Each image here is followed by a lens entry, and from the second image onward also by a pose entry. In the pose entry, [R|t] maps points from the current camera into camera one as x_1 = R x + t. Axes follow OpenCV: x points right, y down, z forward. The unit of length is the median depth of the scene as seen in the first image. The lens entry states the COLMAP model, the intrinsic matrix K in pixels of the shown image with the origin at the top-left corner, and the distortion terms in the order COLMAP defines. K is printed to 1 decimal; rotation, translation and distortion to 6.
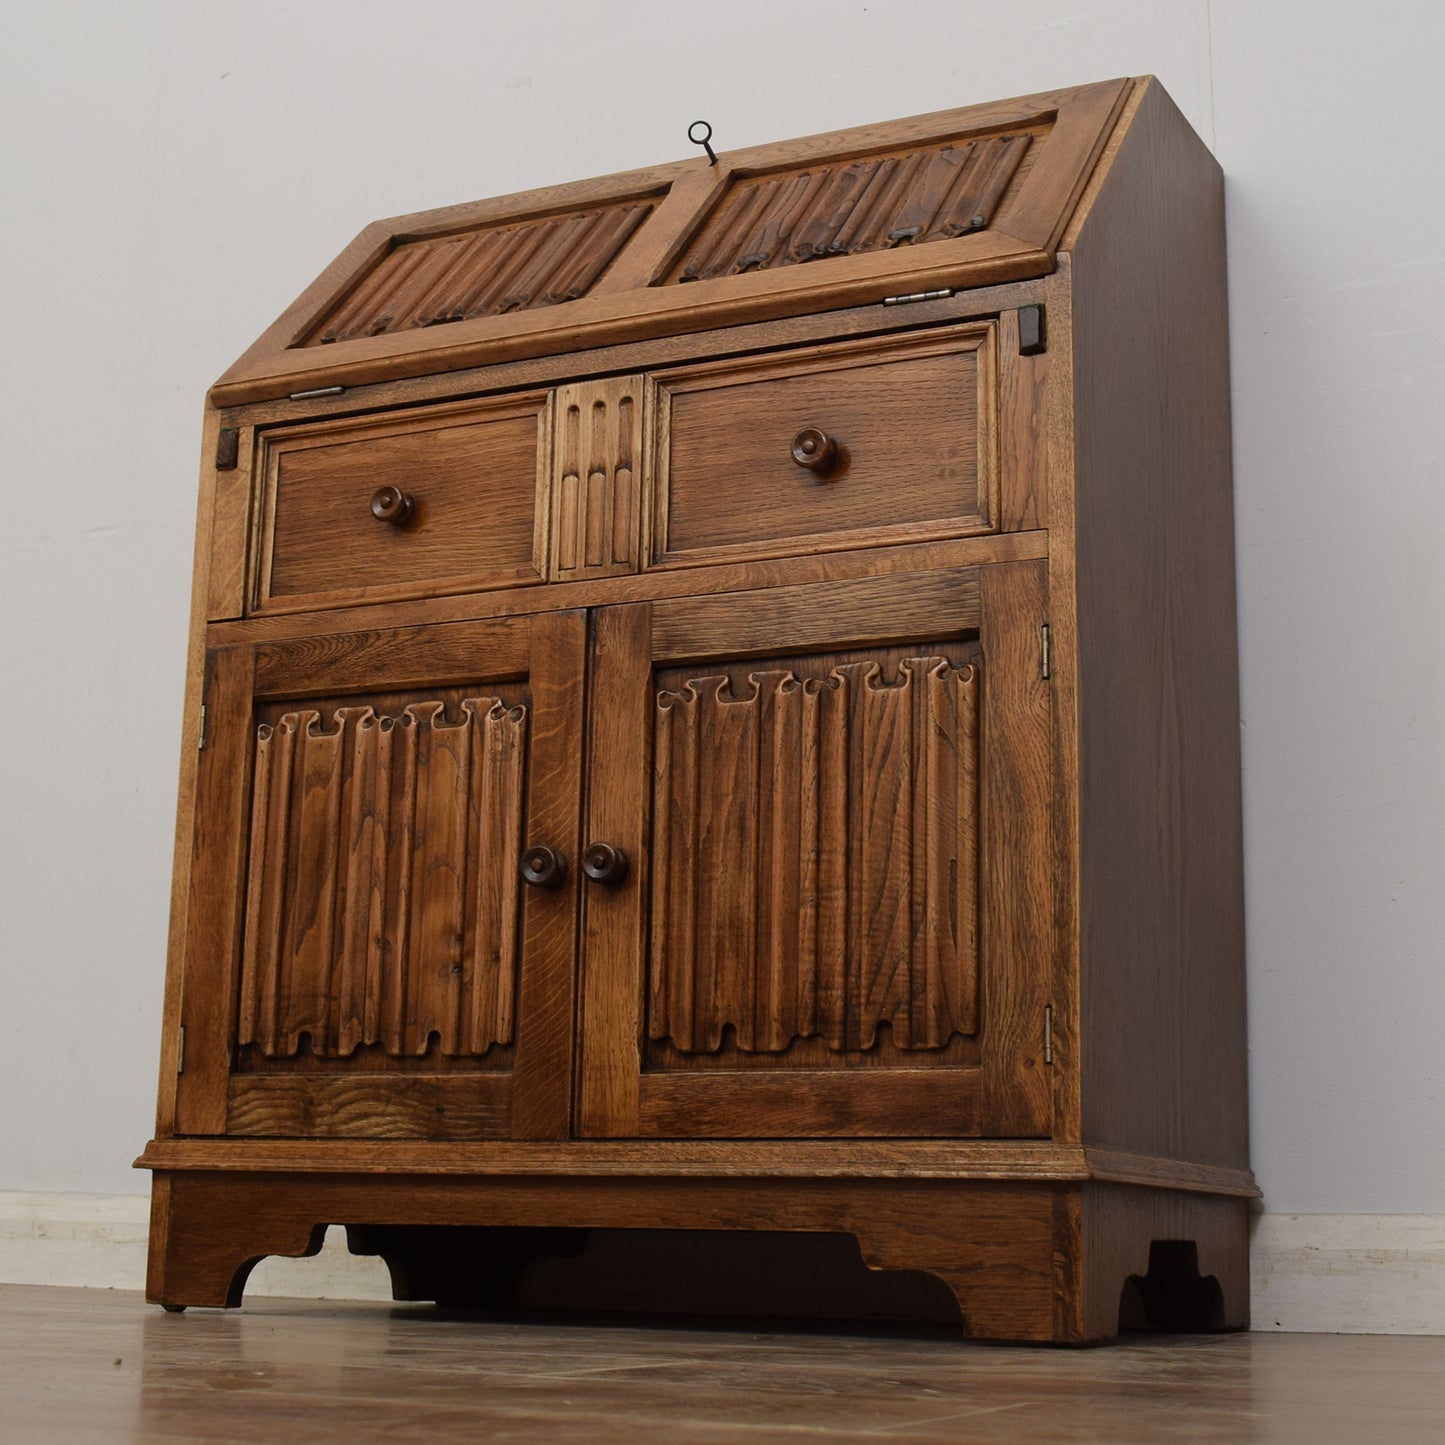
lens RADIAL K [[2534.3, 0, 688.6], [0, 2534.3, 680.7], [0, 0, 1]] dist [-0.097643, 0.000000]
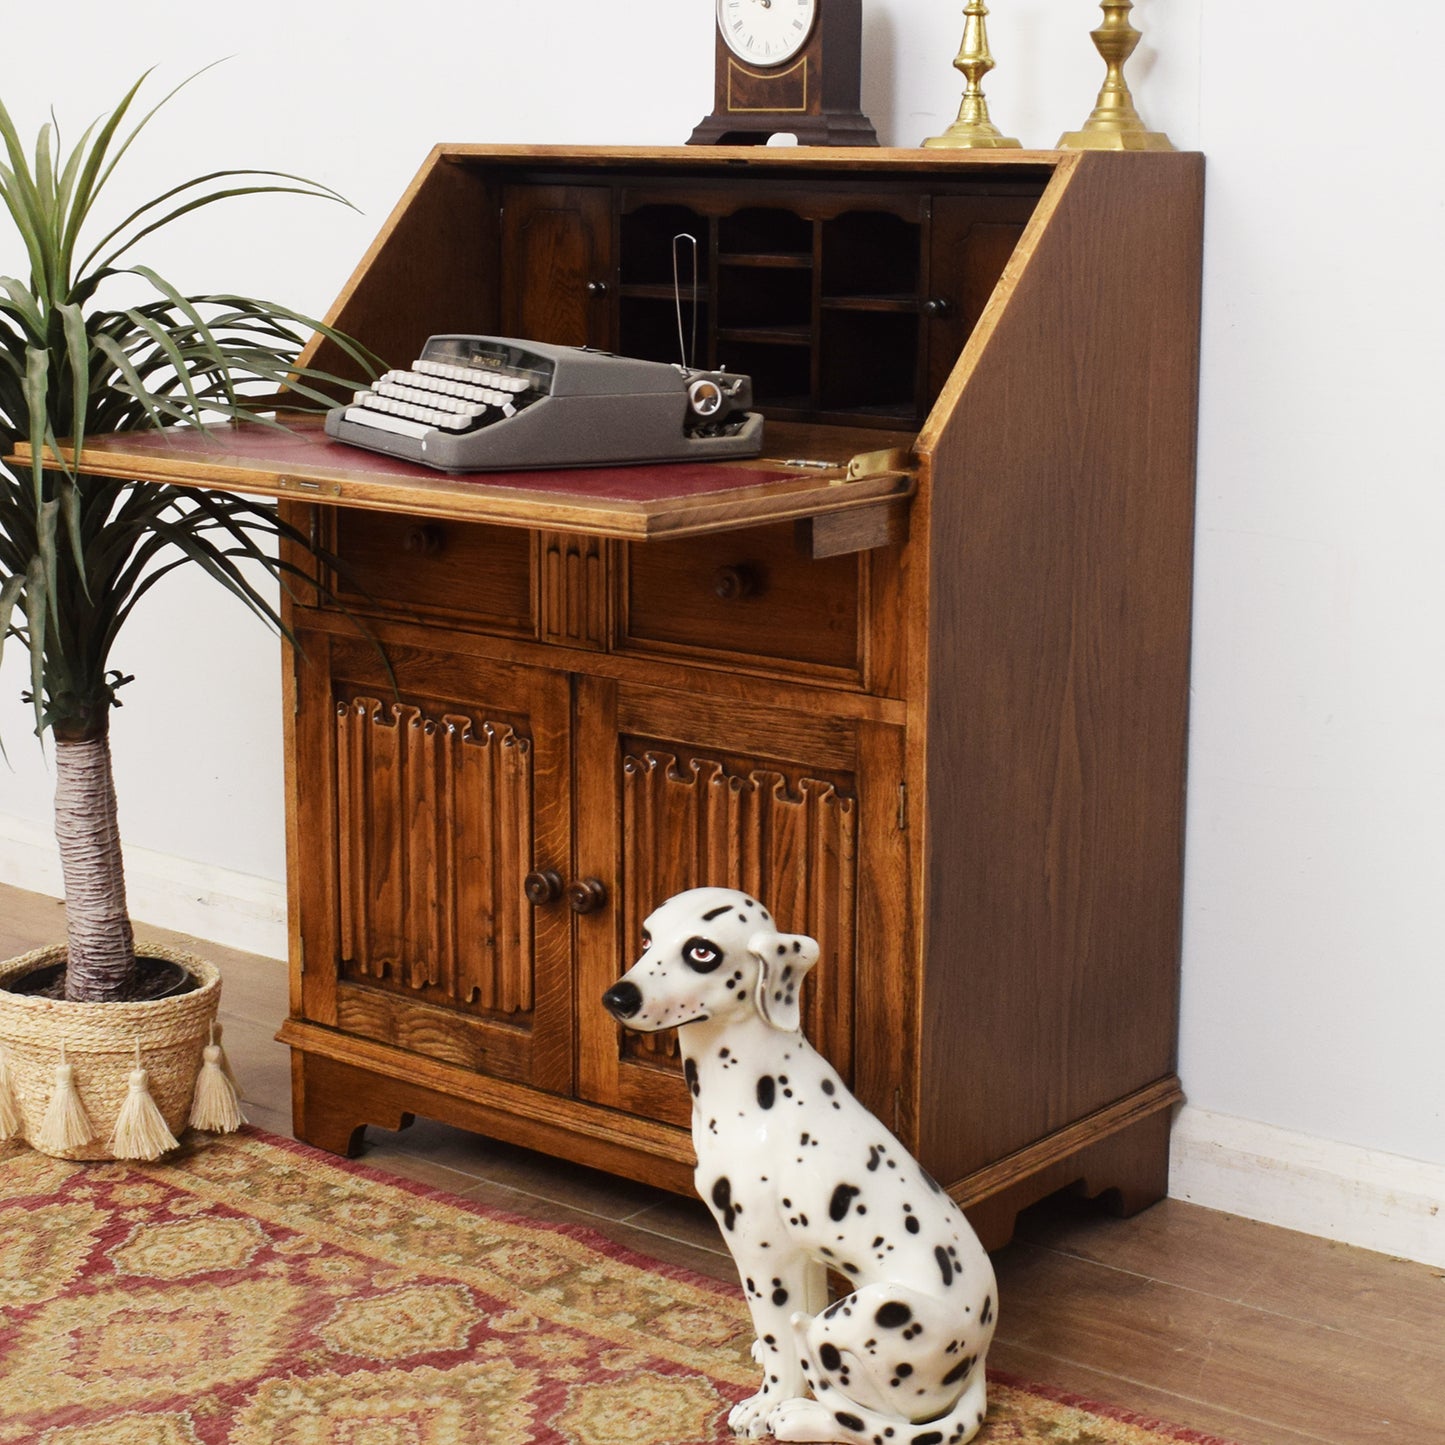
lens RADIAL K [[2848.4, 0, 749.3], [0, 2848.4, 659.6], [0, 0, 1]] dist [-0.102785, 0.000000]
pose [[0.980853, 0.018687, -0.193849, 0.298885], [0.058787, 0.920543, 0.386194, -0.541934], [0.185663, -0.390195, 0.901819, -0.175743]]
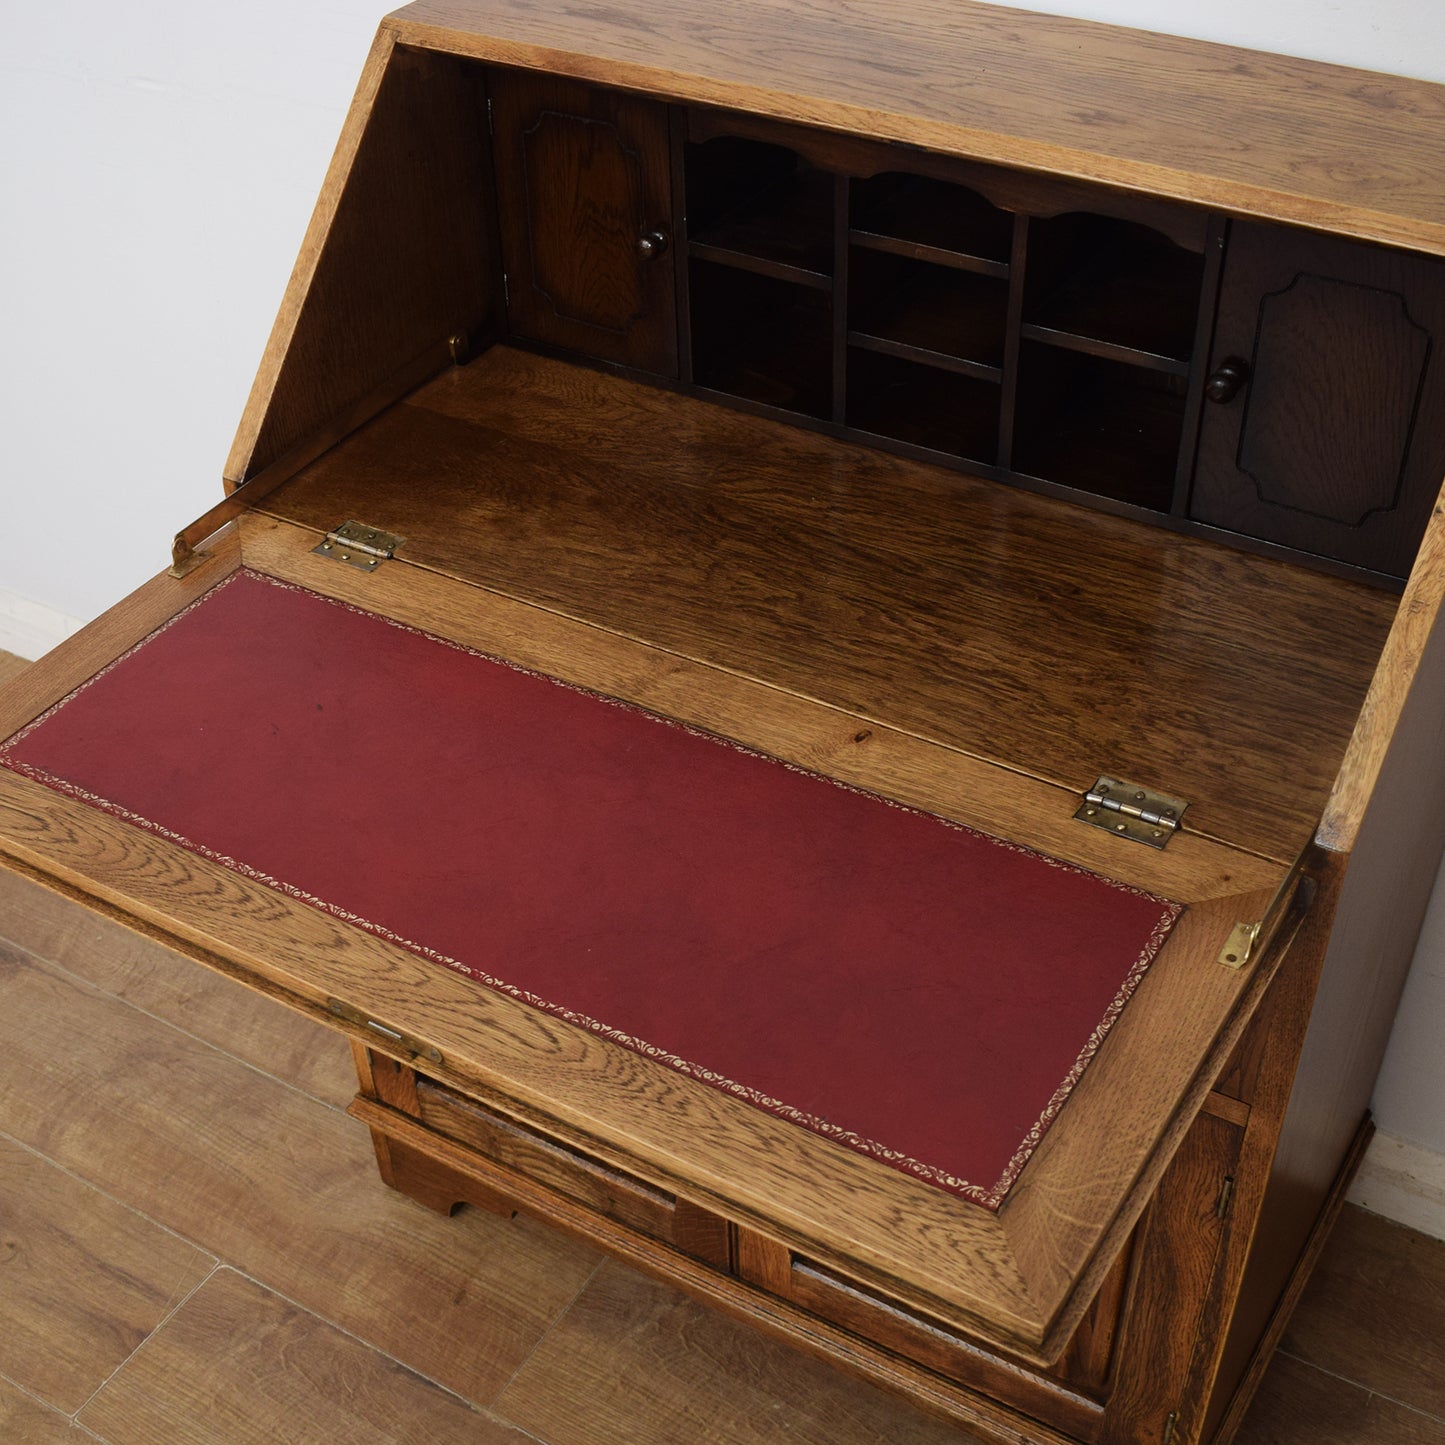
lens RADIAL K [[1962.6, 0, 687.4], [0, 1962.6, 848.3], [0, 0, 1]] dist [-0.103993, 0.000000]
pose [[0.994191, 0.008976, -0.107253, 0.023073], [0.082319, 0.578544, 0.811486, -0.592944], [0.069334, -0.815602, 0.574445, 0.631914]]
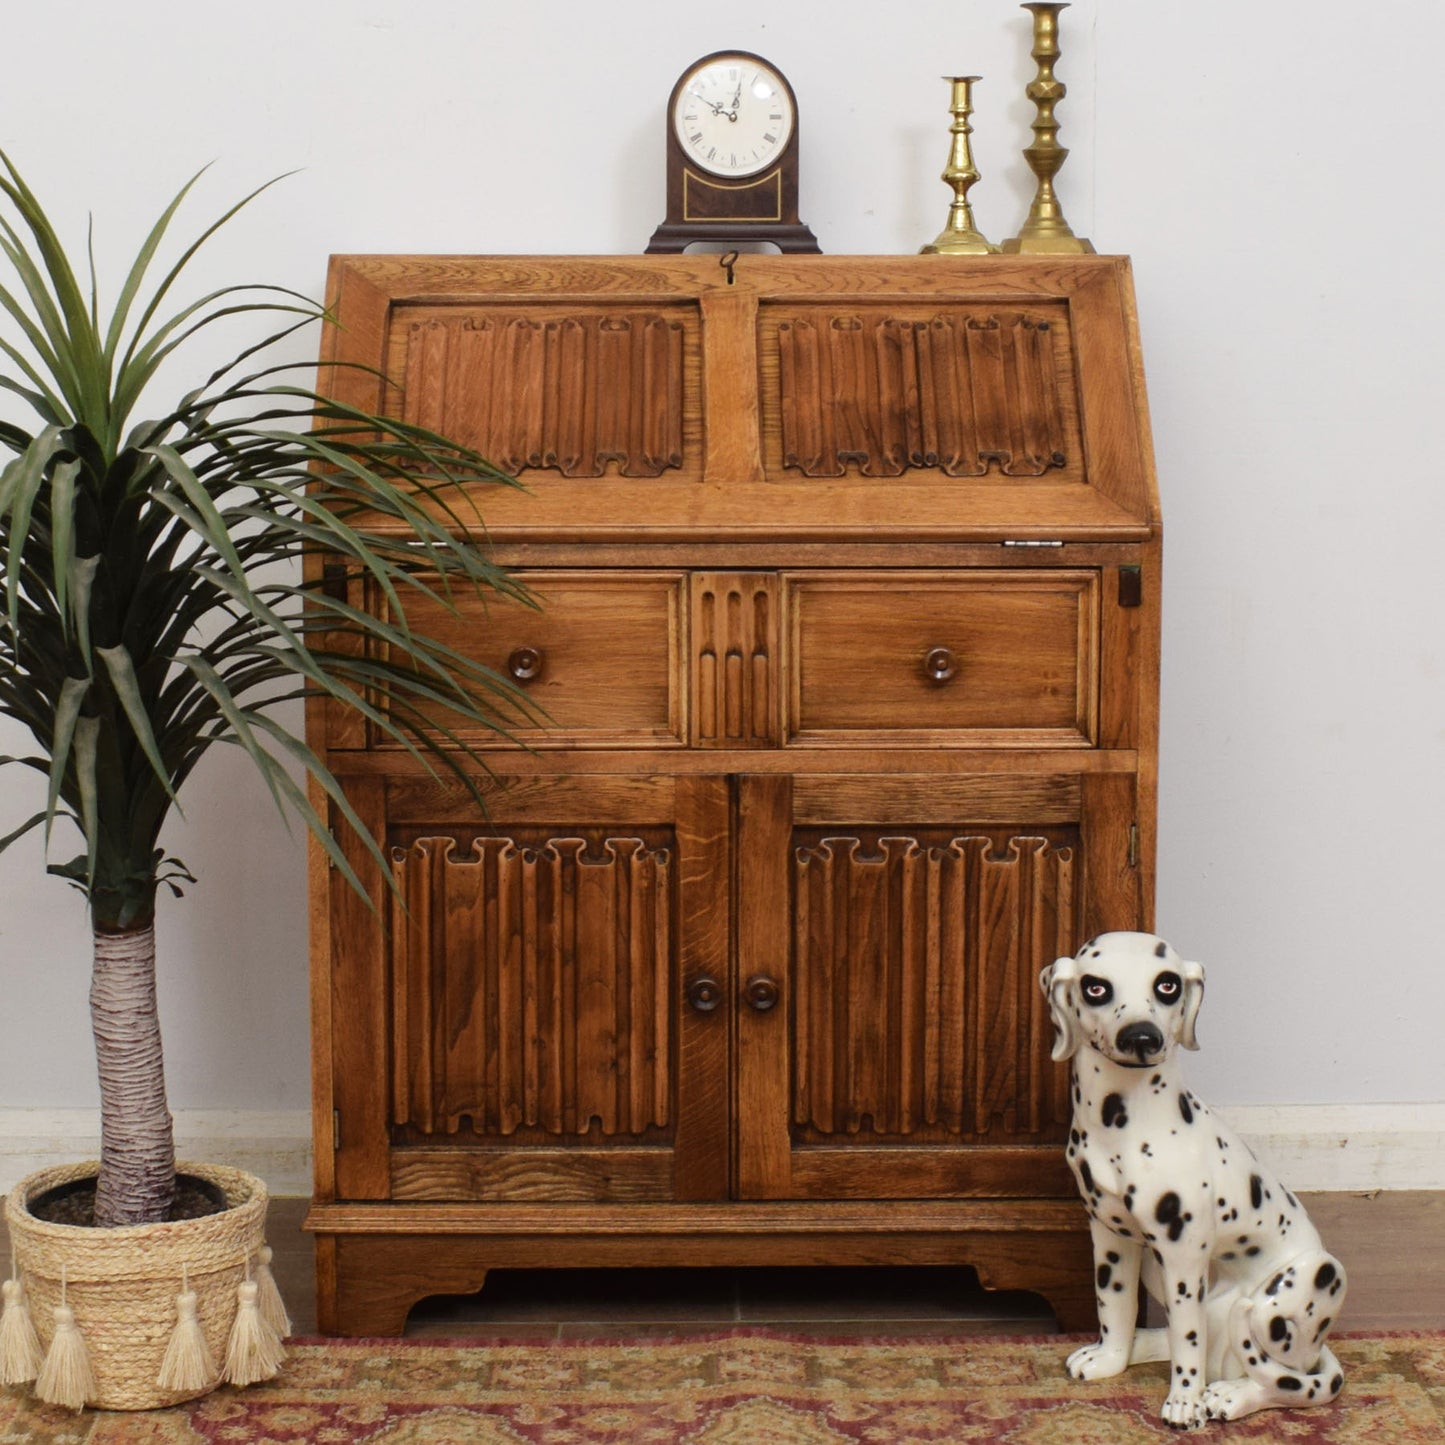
lens RADIAL K [[3023.2, 0, 730.3], [0, 3023.2, 638.8], [0, 0, 1]] dist [-0.108071, 0.000000]
pose [[0.883319, -0.082550, 0.461447, -0.689059], [-0.082857, 0.941380, 0.327013, -0.552392], [-0.461392, -0.327091, 0.824699, -0.145998]]
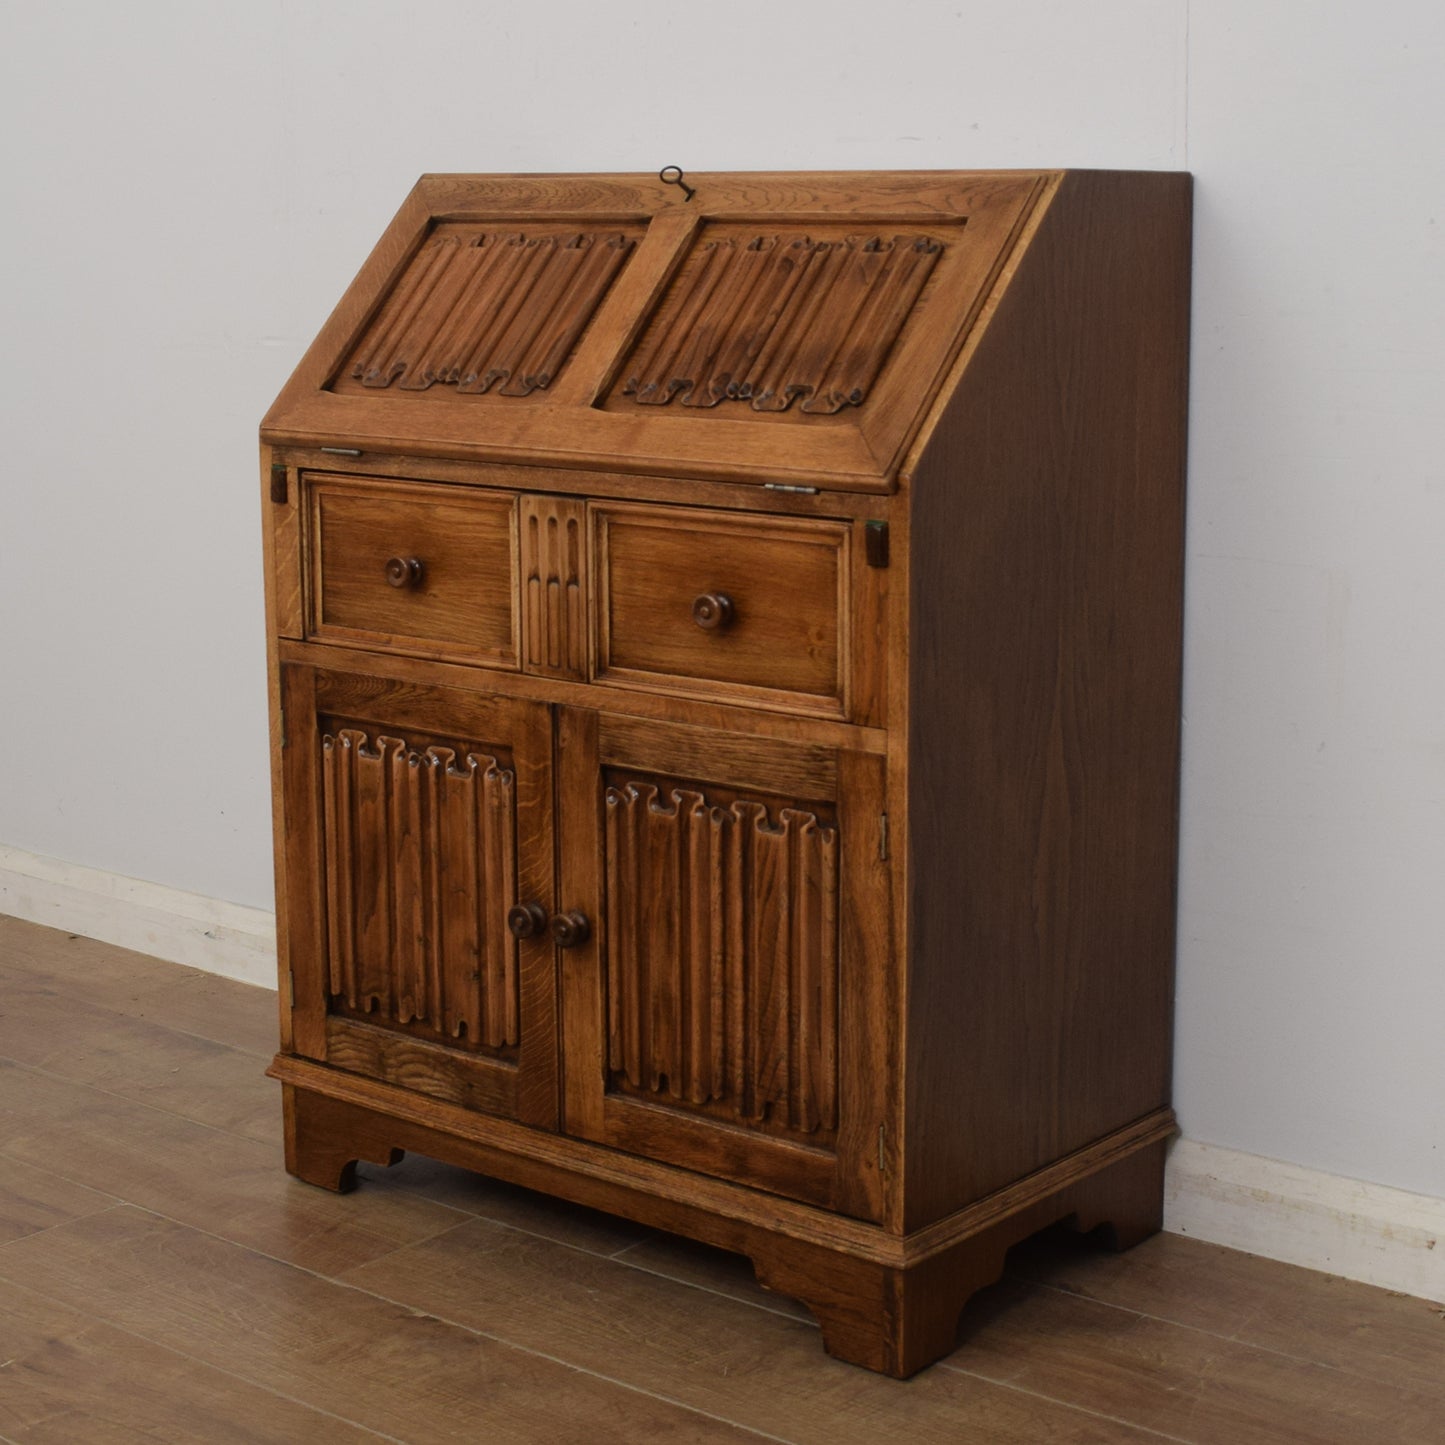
lens RADIAL K [[2688.1, 0, 780.8], [0, 2688.1, 698.8], [0, 0, 1]] dist [-0.102227, 0.000000]
pose [[0.980159, 0.013239, -0.197772, 0.307719], [0.065328, 0.920442, 0.385380, -0.500229], [0.187140, -0.390654, 0.901315, -0.090537]]
